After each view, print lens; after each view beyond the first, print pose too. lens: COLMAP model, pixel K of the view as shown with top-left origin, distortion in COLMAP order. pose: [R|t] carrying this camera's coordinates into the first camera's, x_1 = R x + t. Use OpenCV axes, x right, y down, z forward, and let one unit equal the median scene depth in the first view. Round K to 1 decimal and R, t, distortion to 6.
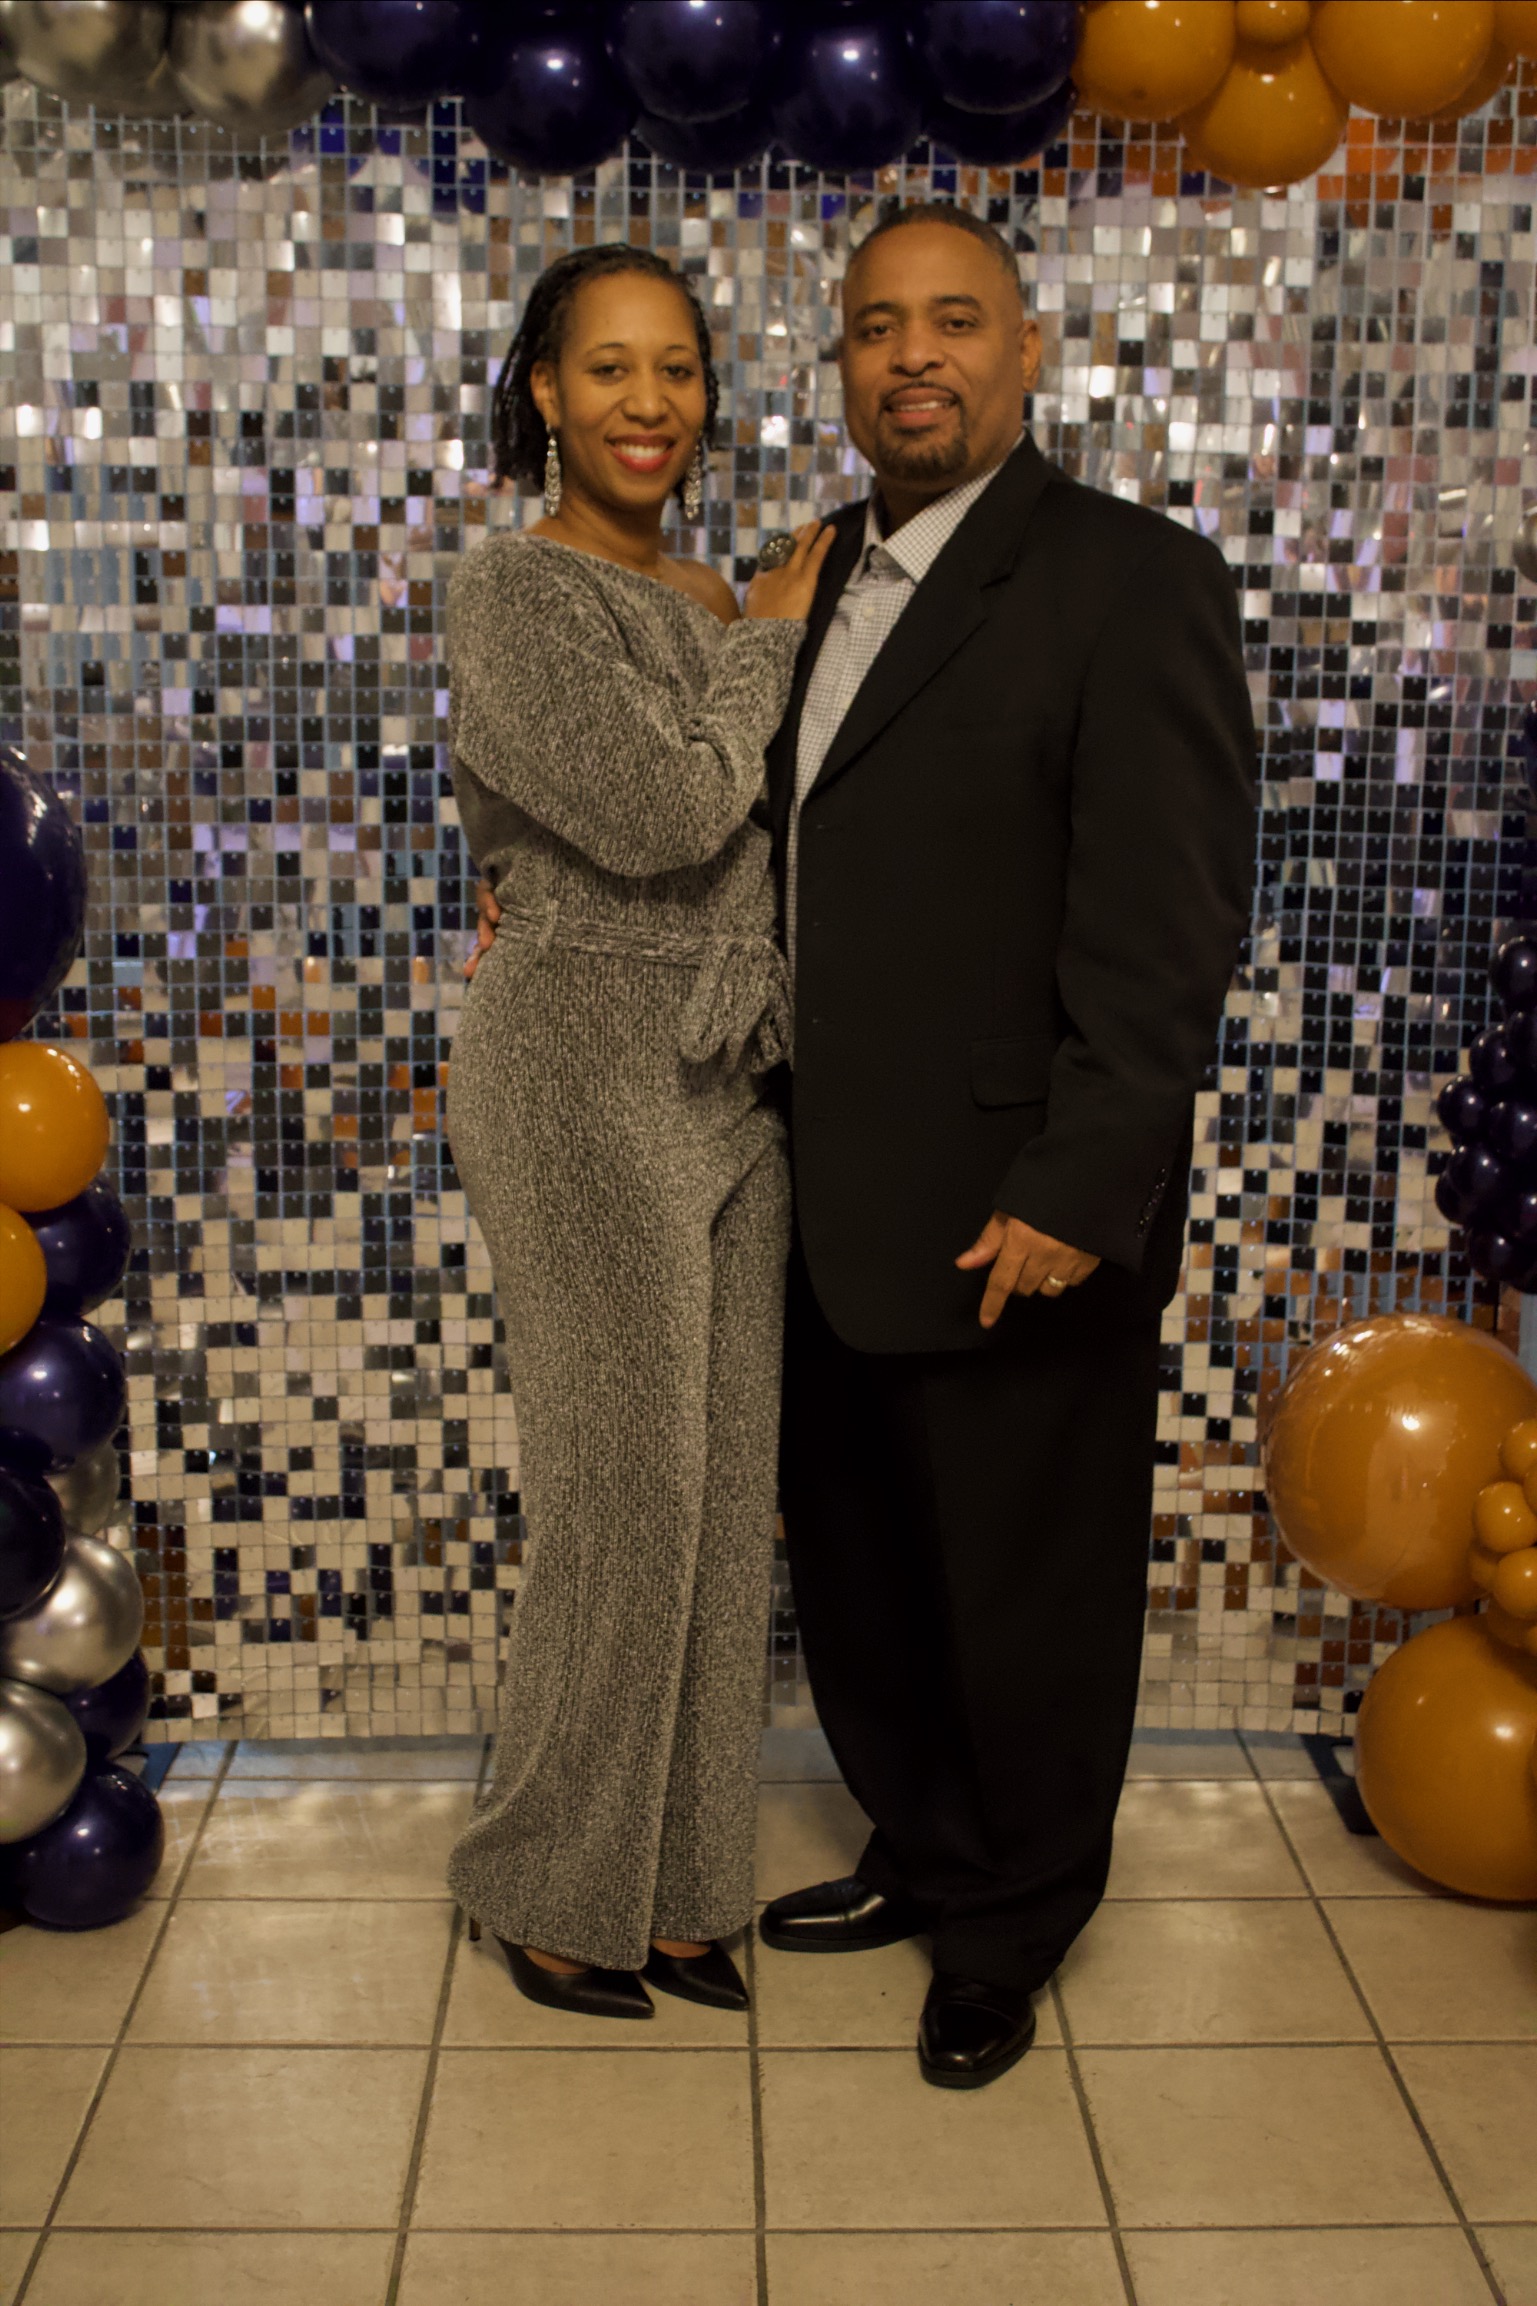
lens RADIAL K [[2849.7, 0, 787.5], [0, 2849.7, 1103.8], [0, 0, 1]] dist [-0.023670, 0.000000]
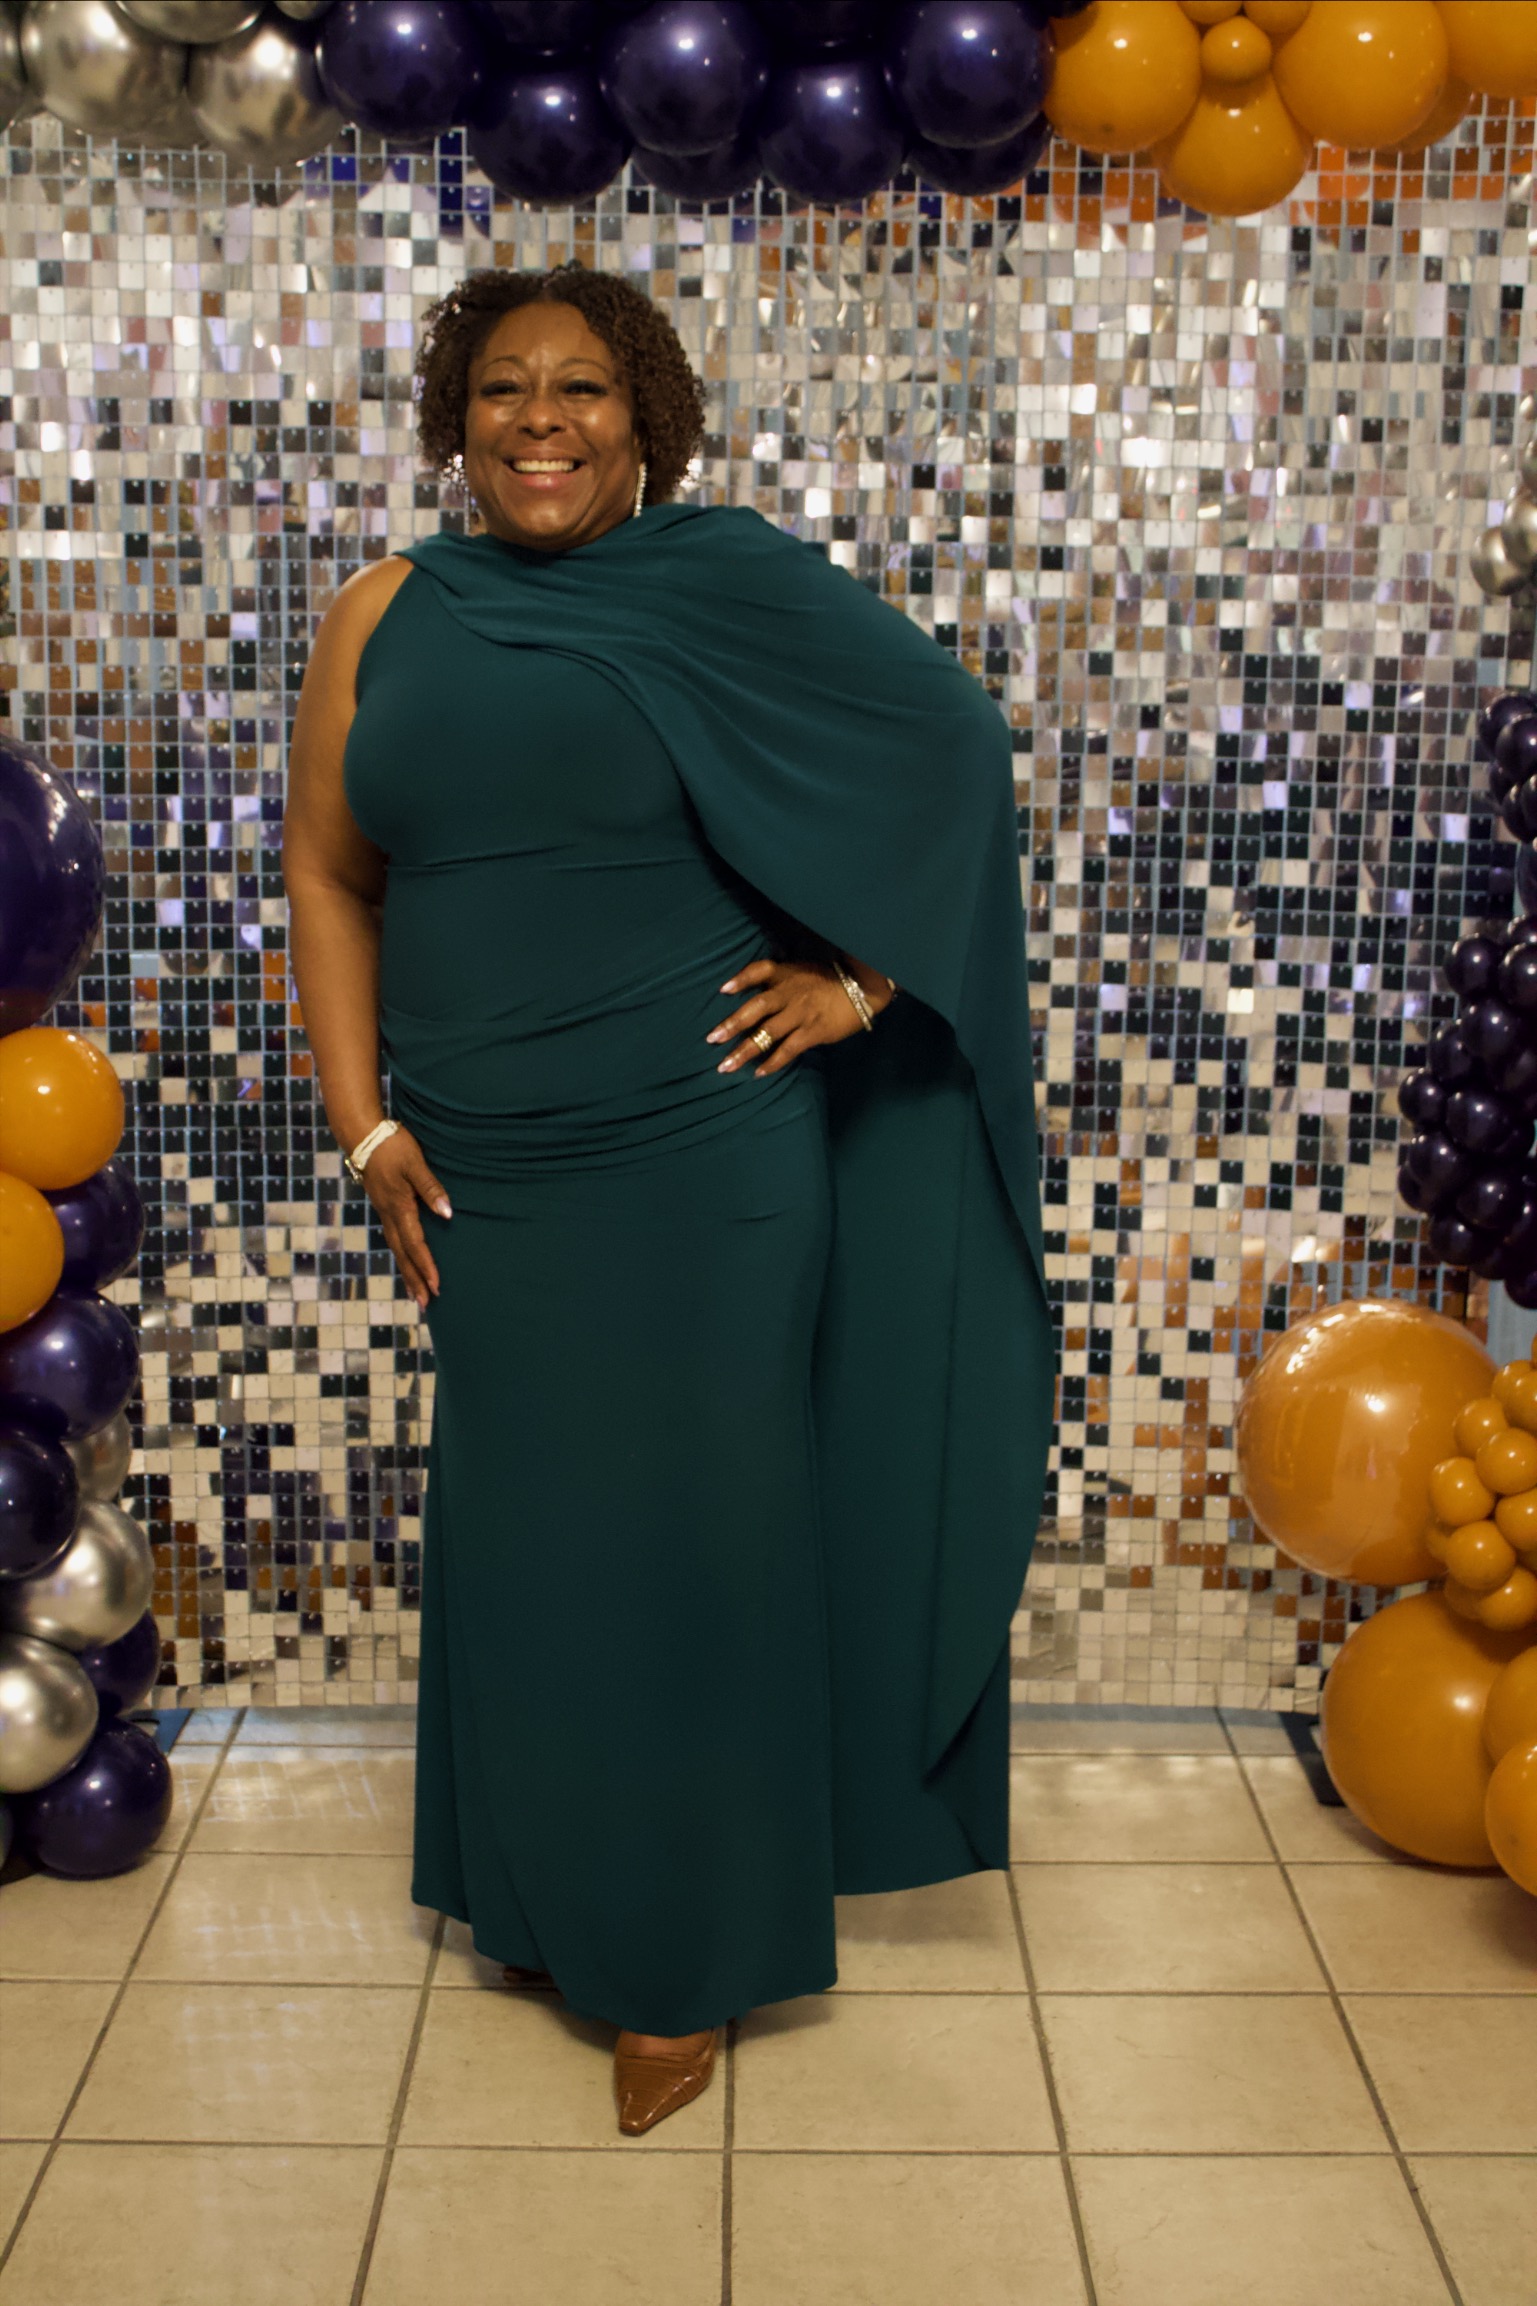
lens RADIAL K [[2999.7, 0, 793.8], [0, 2999.7, 1099.0], [0, 0, 1]] dist [-0.013923, 0.000000]
pose [[0.999836, 0.005132, -0.017373, 0.026190], [-0.005281, 0.999950, -0.008535, 0.011740], [0.017328, 0.008625, 0.999813, -0.096013]]
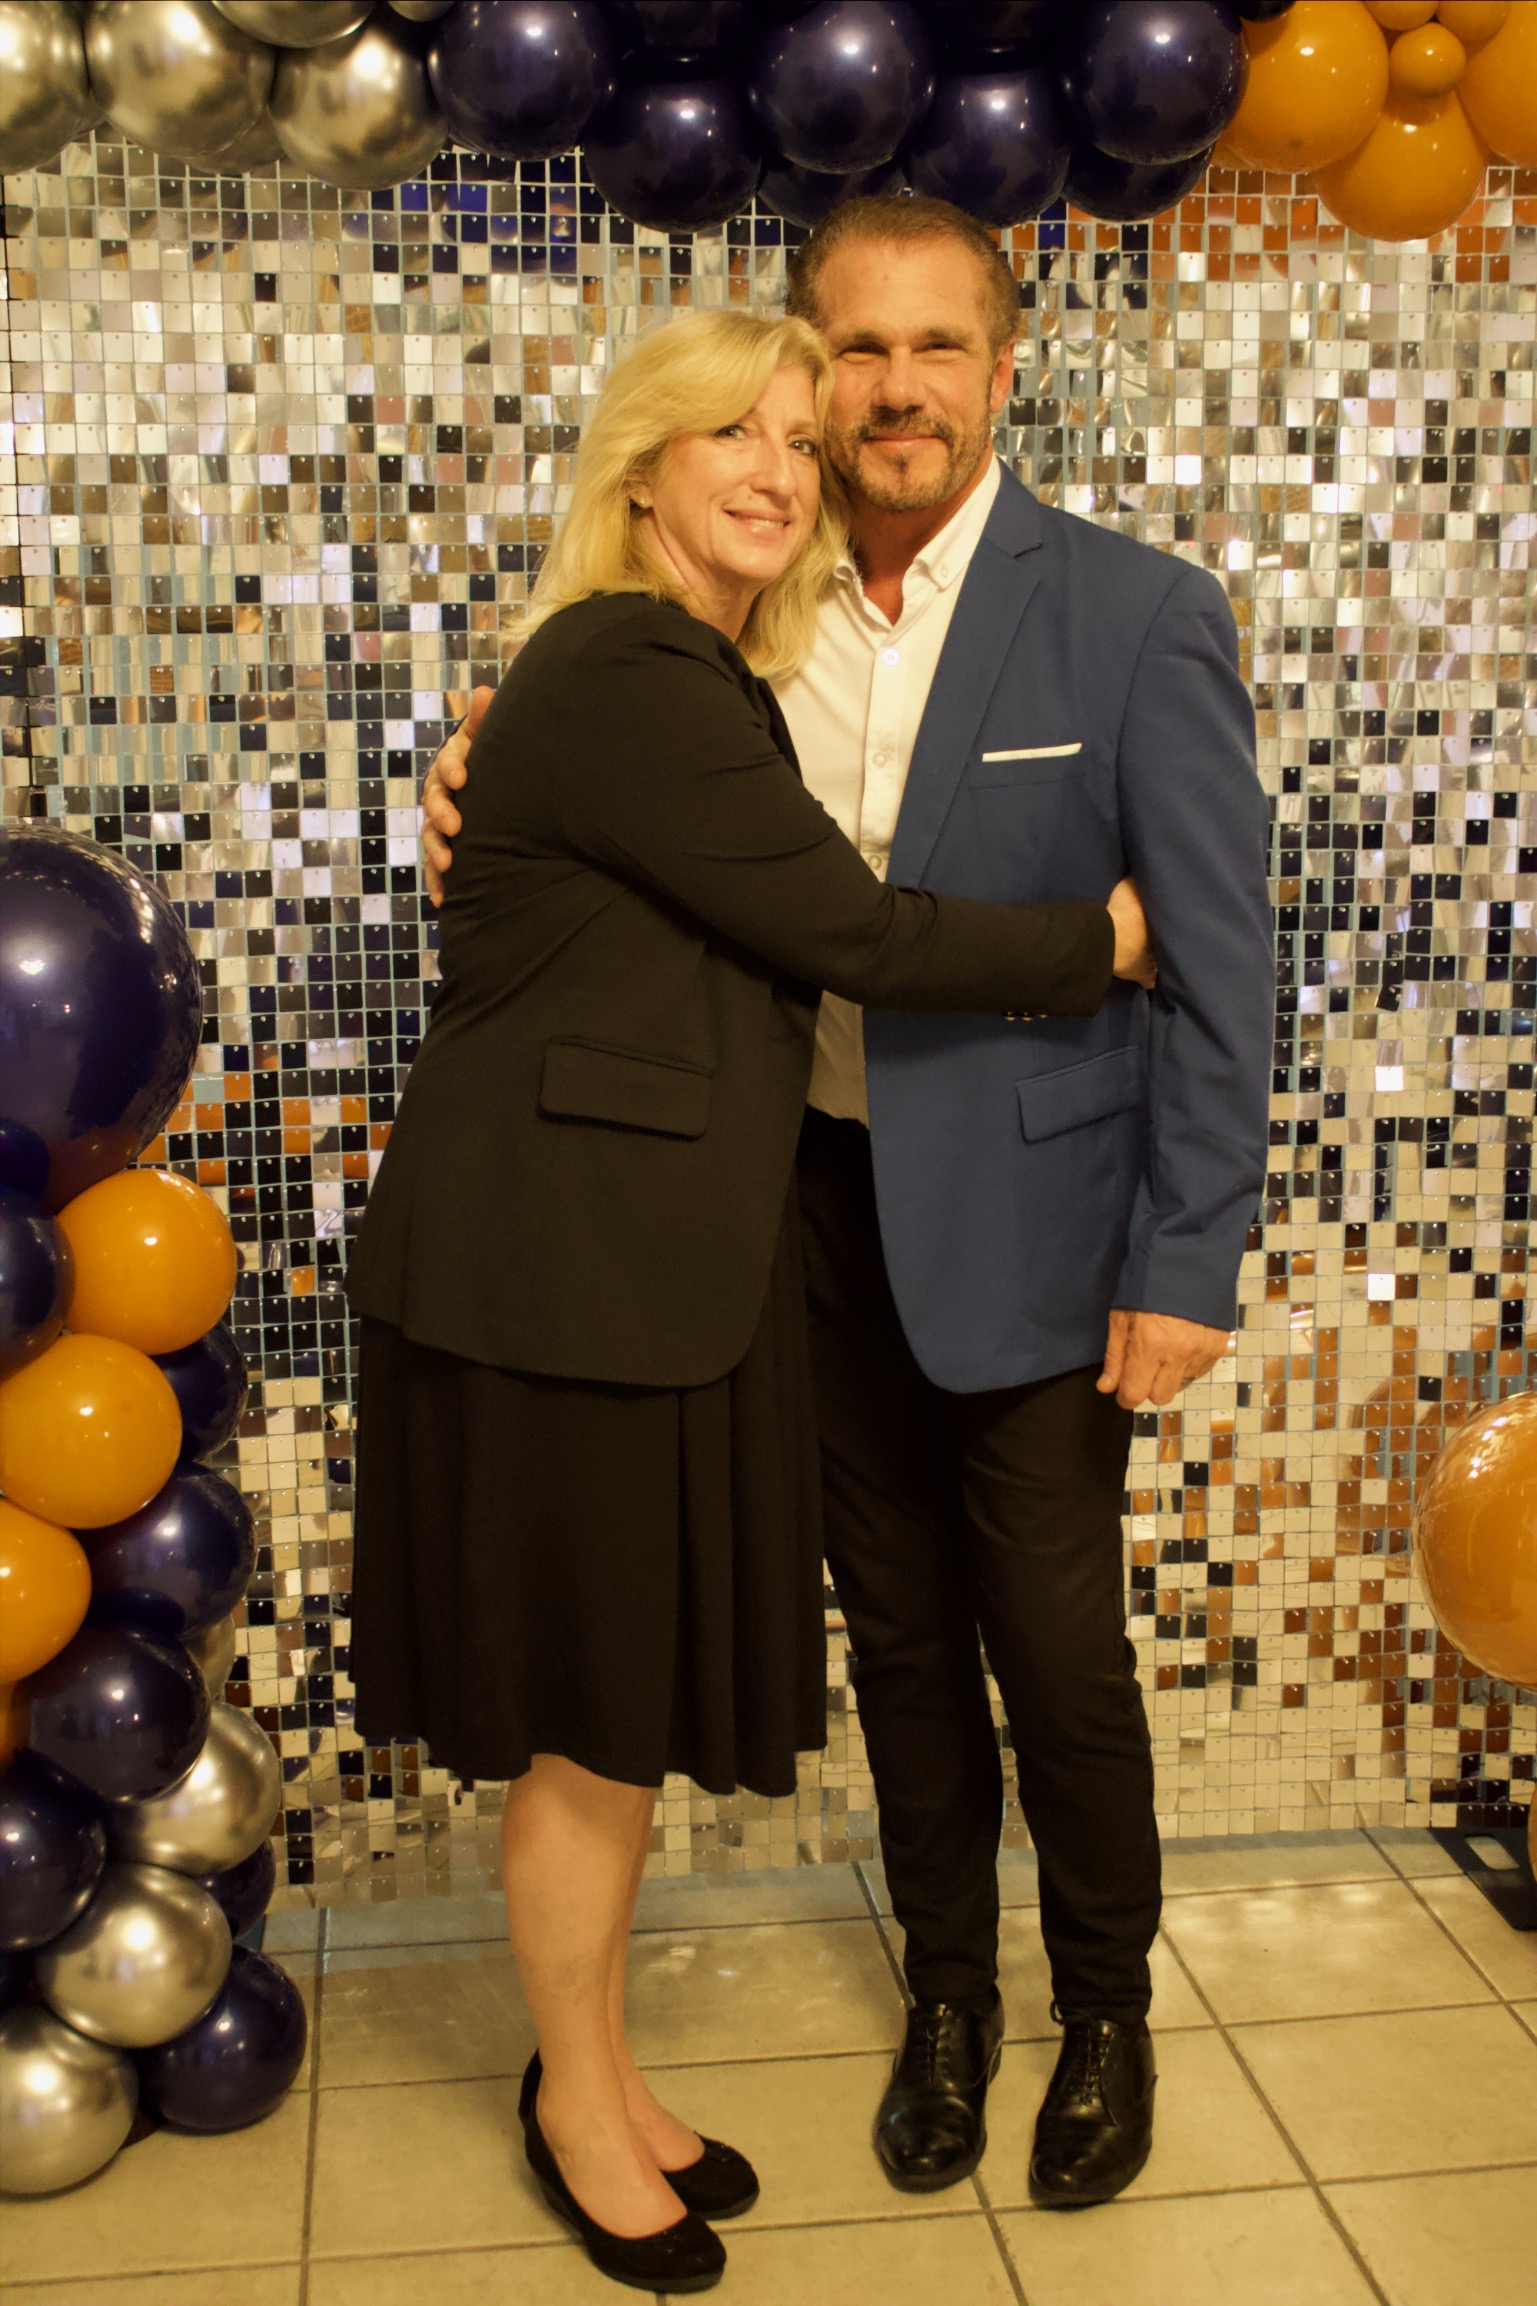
lens RADIAL K [[2886.9, 0, 789.5], [0, 2886.9, 1106.1], [0, 0, 1]] dist [-0.030817, 0.000000]
pose [[0.994262, -0.037046, 0.100351, -0.143133], [0.039257, 0.999026, -0.020153, -0.014392], [-0.099507, 0.023977, 0.994748, 0.047910]]
